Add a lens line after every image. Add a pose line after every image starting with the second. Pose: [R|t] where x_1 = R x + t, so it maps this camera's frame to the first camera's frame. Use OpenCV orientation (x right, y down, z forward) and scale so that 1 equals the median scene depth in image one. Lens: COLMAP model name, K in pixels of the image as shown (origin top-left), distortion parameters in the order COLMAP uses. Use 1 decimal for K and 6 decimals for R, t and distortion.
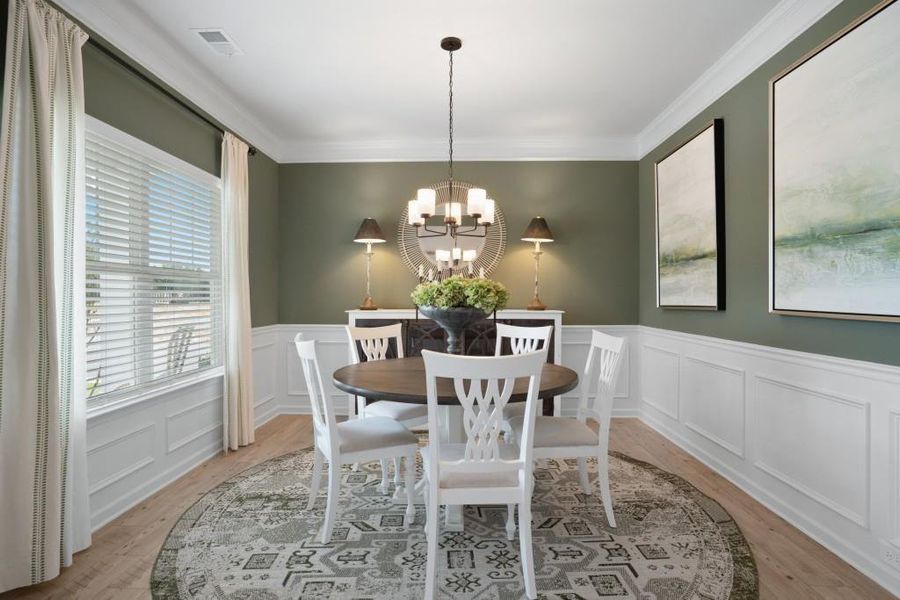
lens RADIAL K [[463.0, 0, 434.4], [0, 463.0, 300.2], [0, 0, 1]] dist [0.003138, 0.000807]
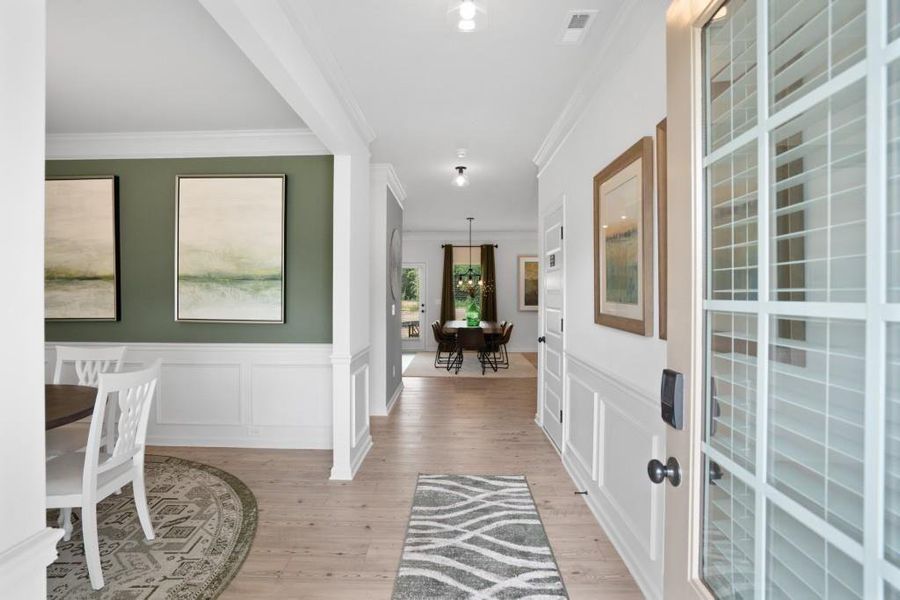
lens RADIAL K [[449.1, 0, 450.0], [0, 449.1, 300.0], [0, 0, 1]] dist [-0.001581, -0.000087]
pose [[-0.030785, -0.005123, 0.999513, -0.846954], [0.003596, 0.999980, 0.005236, -0.051174], [-0.999520, 0.003756, -0.030766, 0.114512]]
